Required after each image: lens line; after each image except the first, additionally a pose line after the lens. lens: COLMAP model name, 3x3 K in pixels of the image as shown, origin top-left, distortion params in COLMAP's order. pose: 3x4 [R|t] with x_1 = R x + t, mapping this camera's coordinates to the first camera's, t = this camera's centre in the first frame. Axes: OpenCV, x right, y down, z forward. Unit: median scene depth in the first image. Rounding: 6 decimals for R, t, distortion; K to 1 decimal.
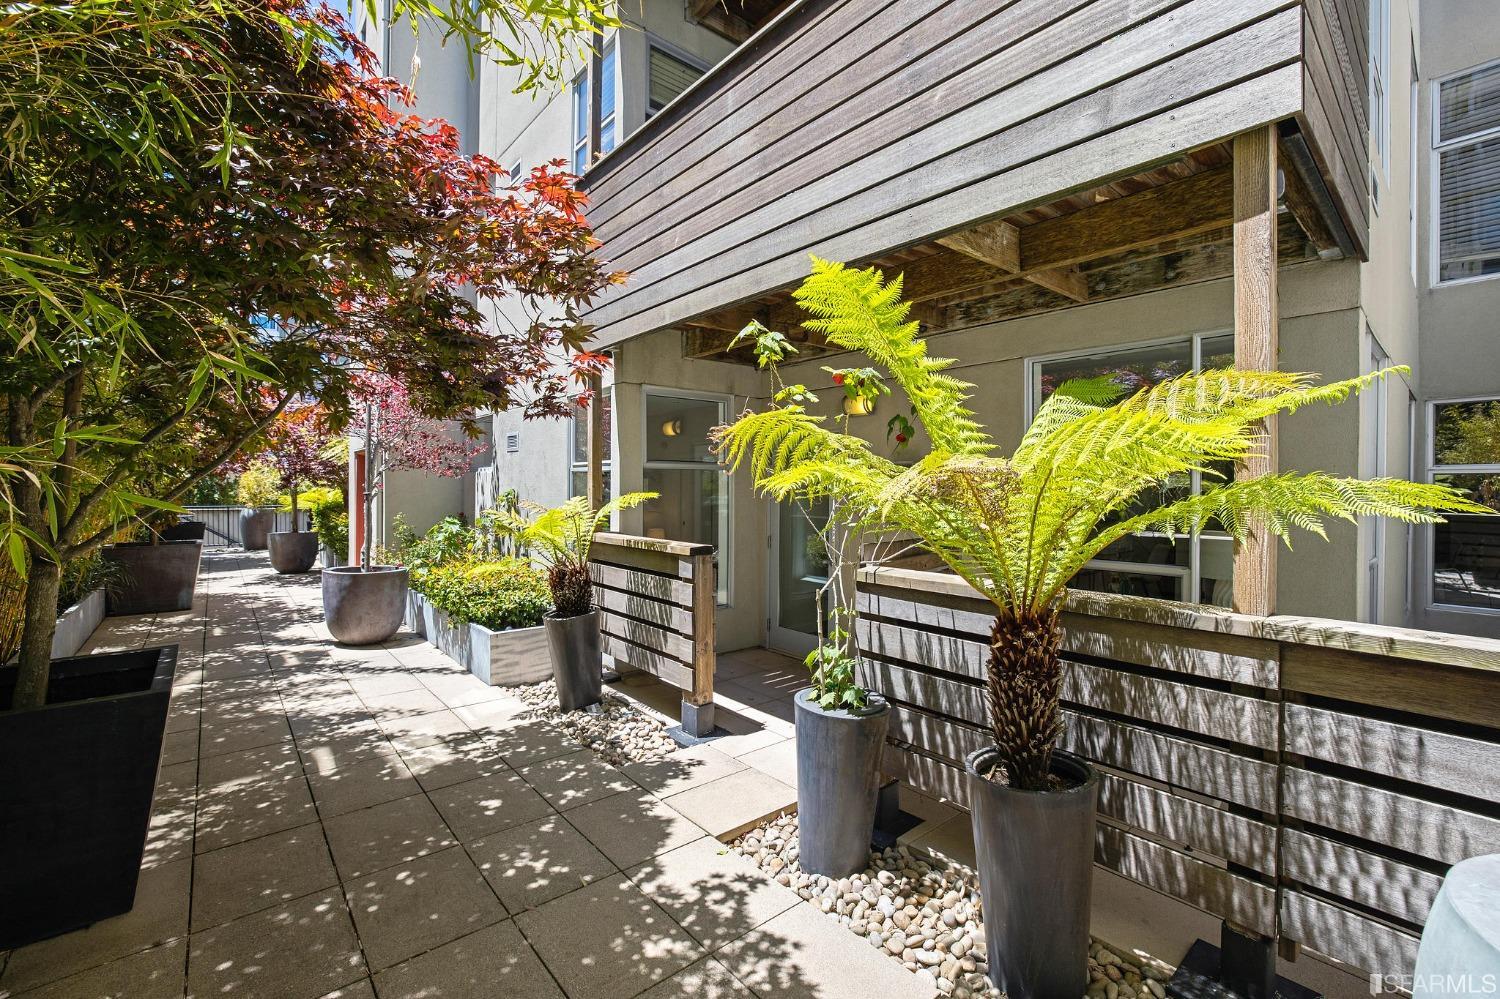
lens RADIAL K [[639.8, 0, 753.1], [0, 639.8, 490.3], [0, 0, 1]] dist [-0.039443, 0.011517]
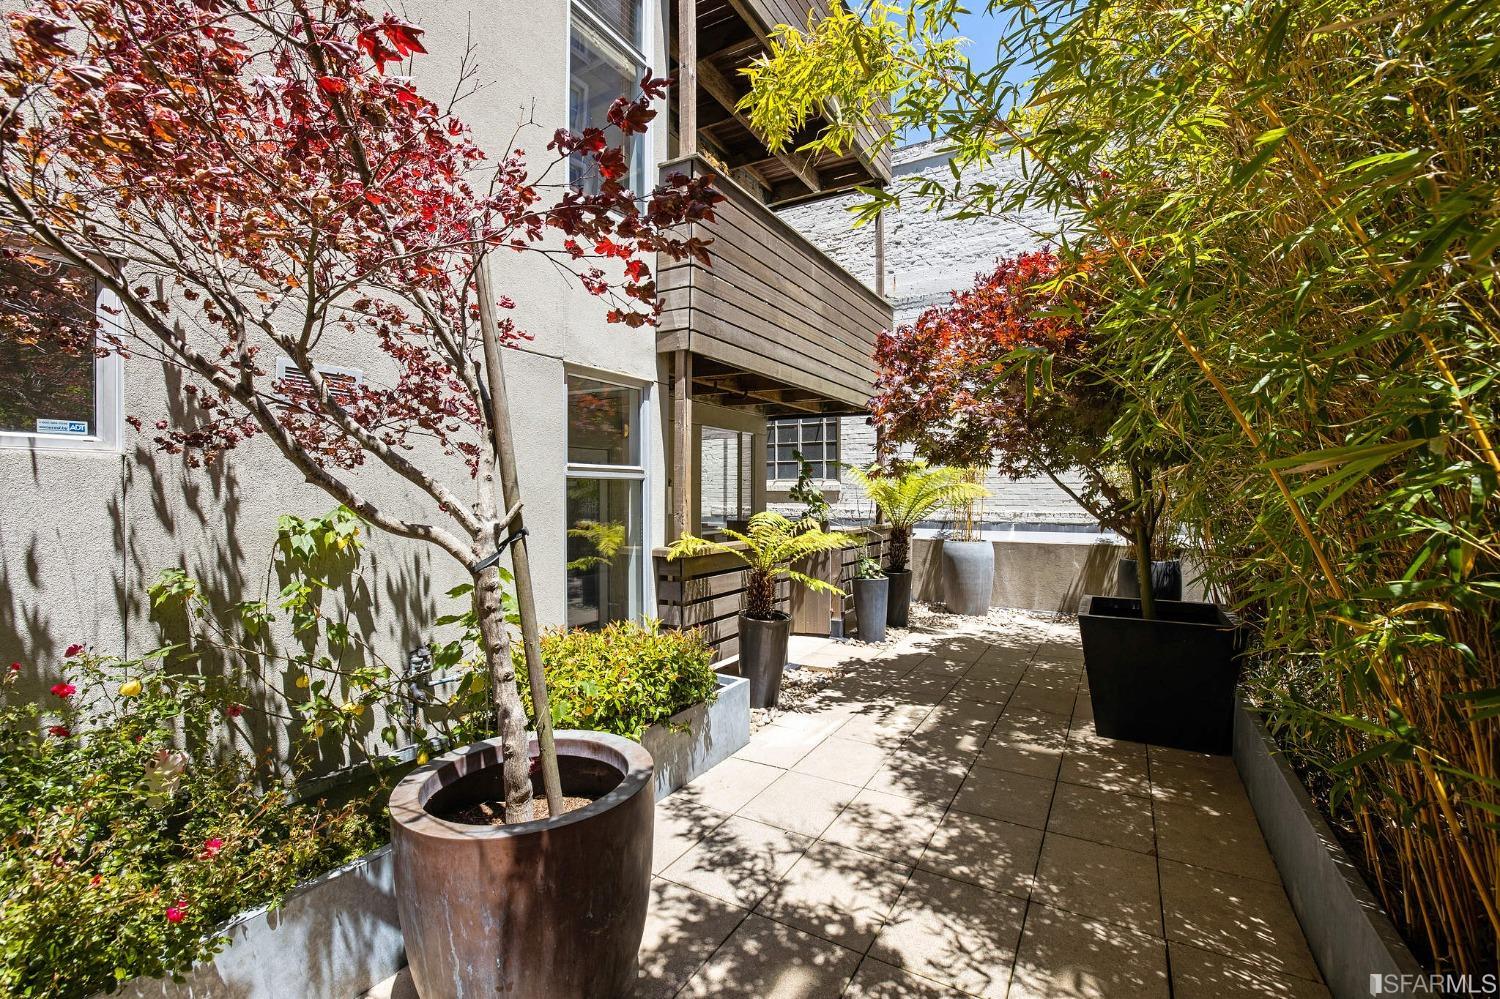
lens RADIAL K [[650.7, 0, 783.1], [0, 650.7, 497.4], [0, 0, 1]] dist [0.000028, 0.000004]
pose [[-0.344464, -0.010273, 0.938743, -2.020998], [0.003971, 0.999915, 0.012399, -0.028076], [-0.938791, 0.007998, -0.344394, 2.060934]]
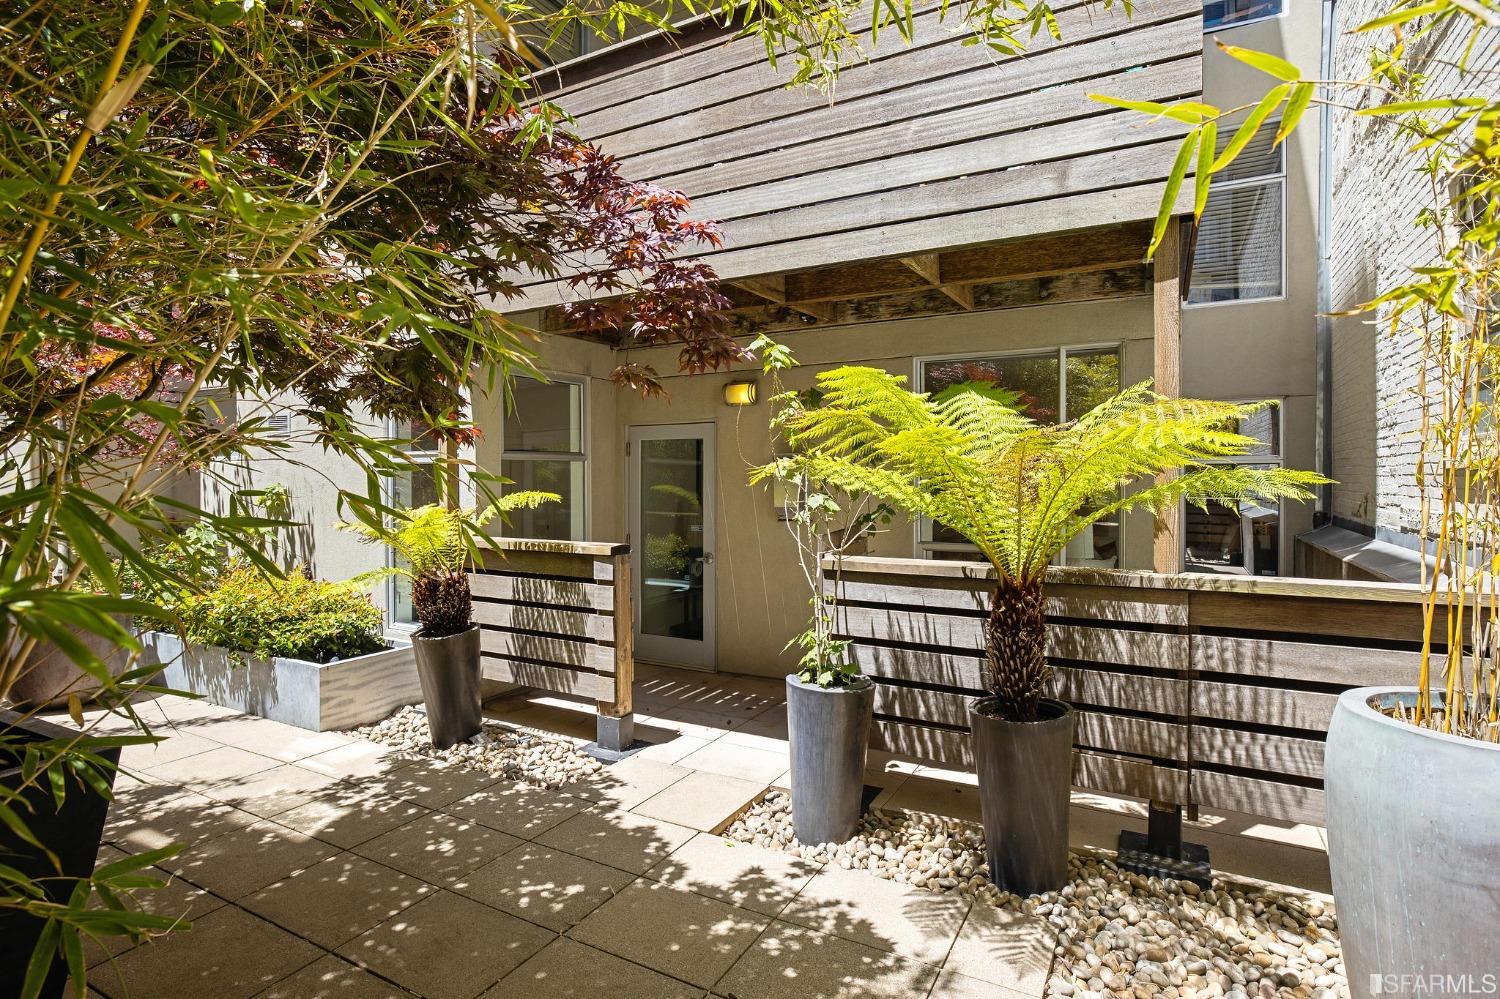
lens RADIAL K [[759.5, 0, 749.5], [0, 759.5, 482.6], [0, 0, 1]] dist [-0.029672, -0.000483]
pose [[0.935419, -0.011504, 0.353354, -0.403505], [0.010800, 0.999934, 0.003966, -0.007587], [-0.353376, 0.000106, 0.935481, -0.132657]]
